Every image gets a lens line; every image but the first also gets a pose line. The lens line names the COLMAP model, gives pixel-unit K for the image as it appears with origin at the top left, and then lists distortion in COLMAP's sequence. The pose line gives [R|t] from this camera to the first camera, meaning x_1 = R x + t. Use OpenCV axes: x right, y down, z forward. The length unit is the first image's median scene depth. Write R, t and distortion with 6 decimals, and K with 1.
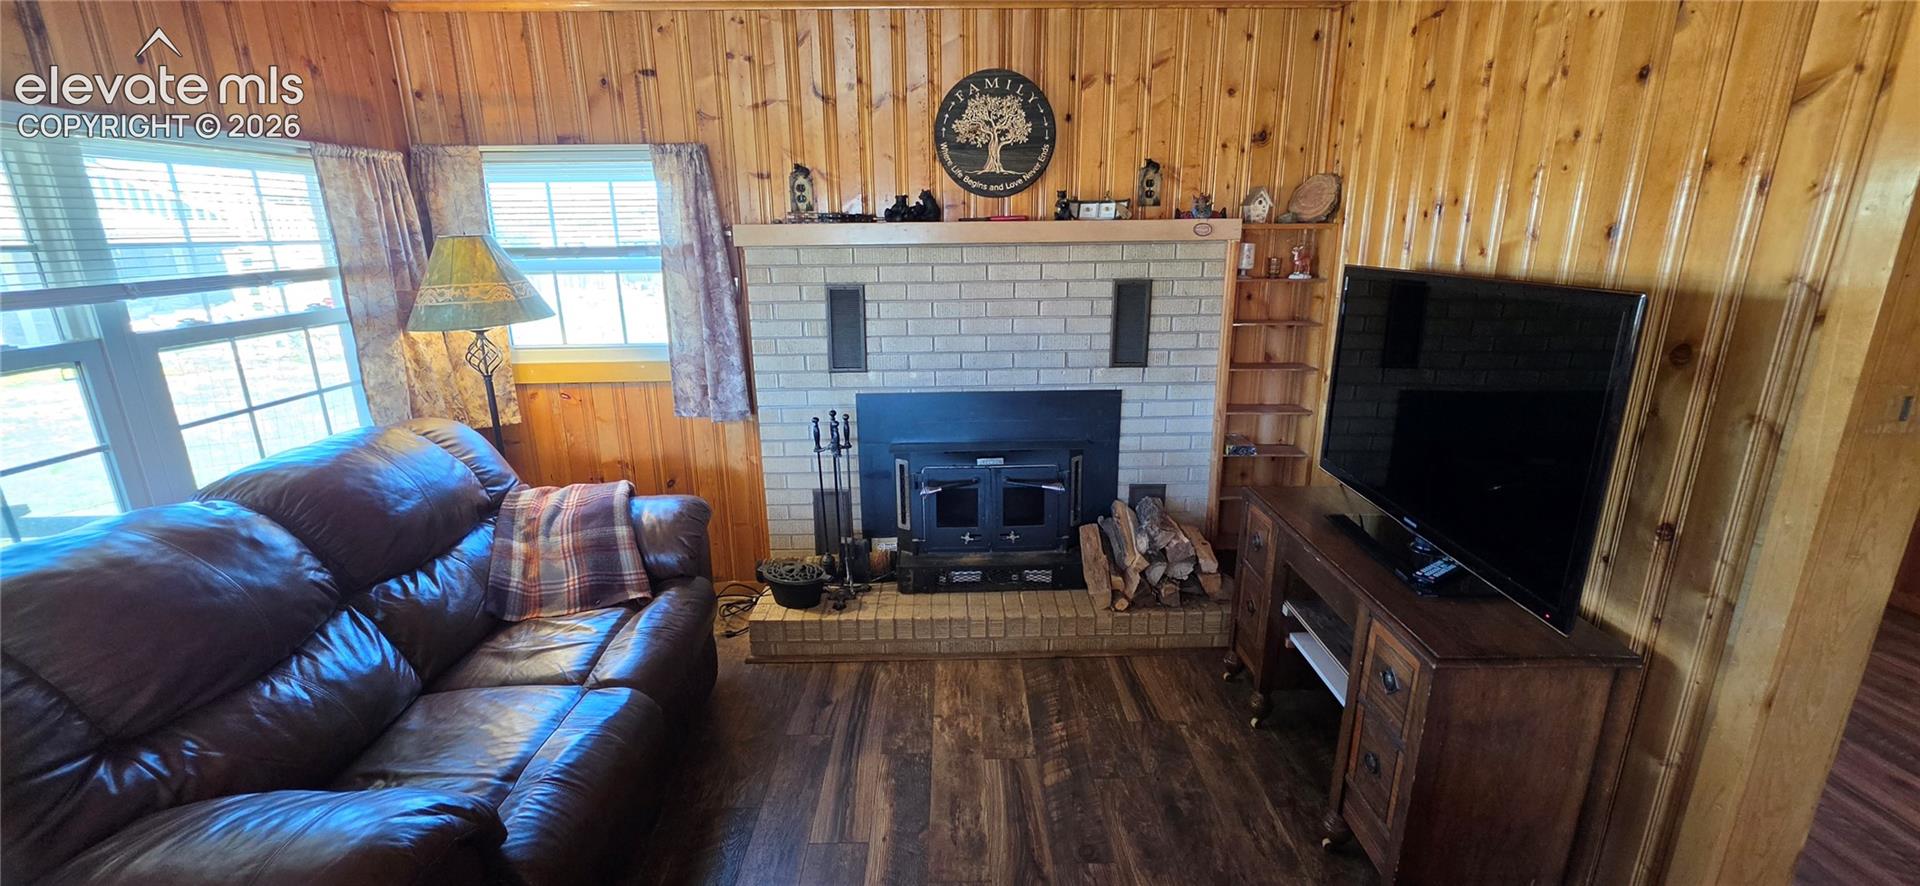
lens RADIAL K [[769.3, 0, 960.7], [0, 769.3, 437.9], [0, 0, 1]] dist [-0.006376, 0.002396]
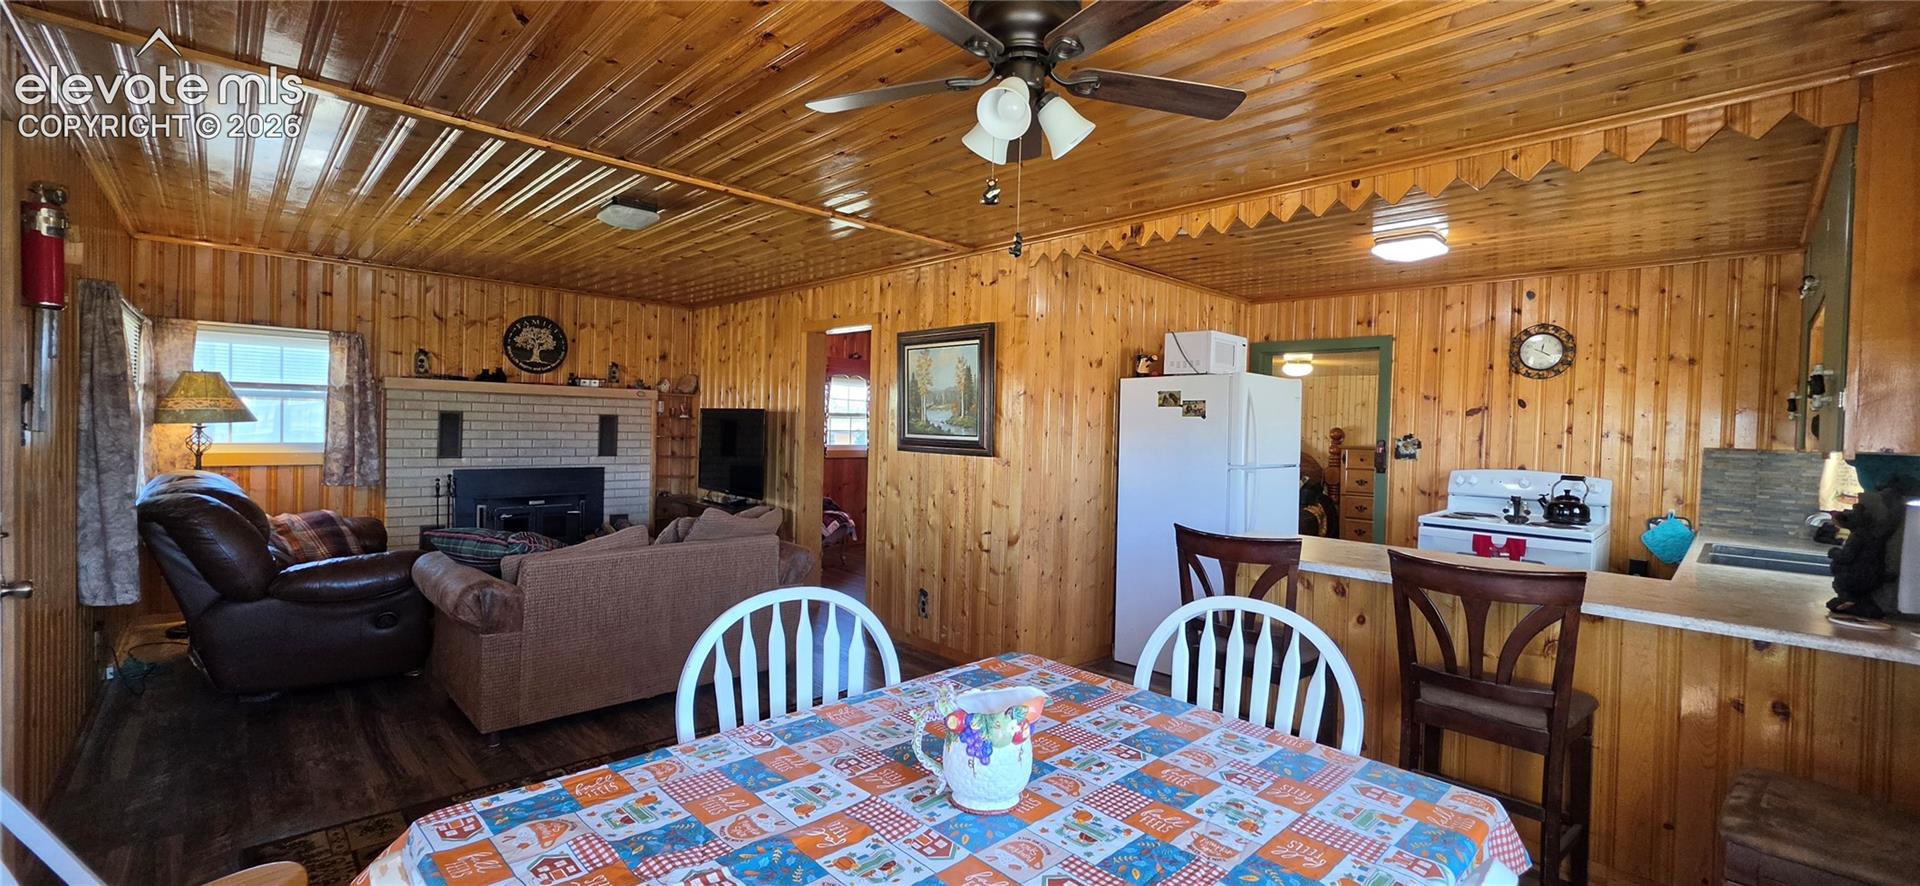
lens RADIAL K [[769.3, 0, 964.4], [0, 769.3, 434.7], [0, 0, 1]] dist [-0.006376, 0.002396]
pose [[0.729887, 0.021420, 0.683232, -0.519358], [0.143843, 0.972316, -0.184148, 0.389297], [-0.668262, 0.232685, 0.706600, -1.177952]]
